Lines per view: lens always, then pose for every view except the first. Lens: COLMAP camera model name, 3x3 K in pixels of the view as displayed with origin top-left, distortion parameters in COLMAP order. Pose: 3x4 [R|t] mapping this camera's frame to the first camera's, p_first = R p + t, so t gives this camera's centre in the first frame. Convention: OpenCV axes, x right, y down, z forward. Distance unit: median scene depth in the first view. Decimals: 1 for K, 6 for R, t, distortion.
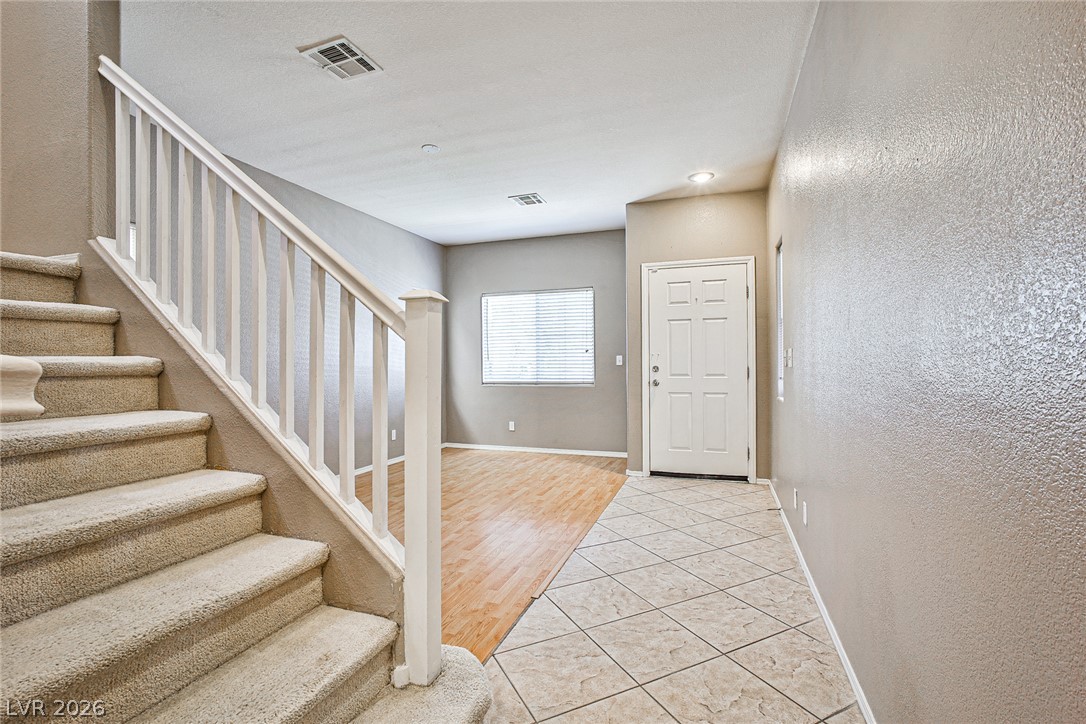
lens RADIAL K [[489.7, 0, 543.5], [0, 489.7, 360.2], [0, 0, 1]] dist [-0.042806, 0.017052]
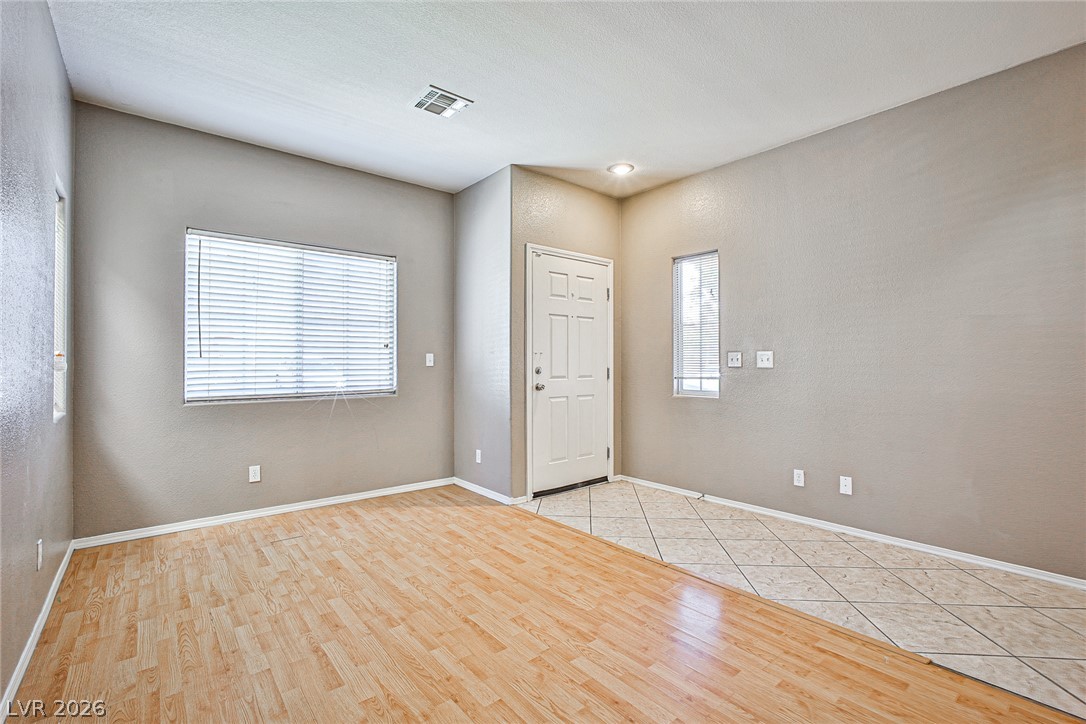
lens RADIAL K [[485.7, 0, 543.7], [0, 485.7, 359.5], [0, 0, 1]] dist [-0.040421, 0.016742]
pose [[0.504601, 0.015403, 0.863215, -0.525017], [-0.008846, 0.999881, -0.012671, 0.010082], [-0.863308, -0.001242, 0.504677, 0.606339]]
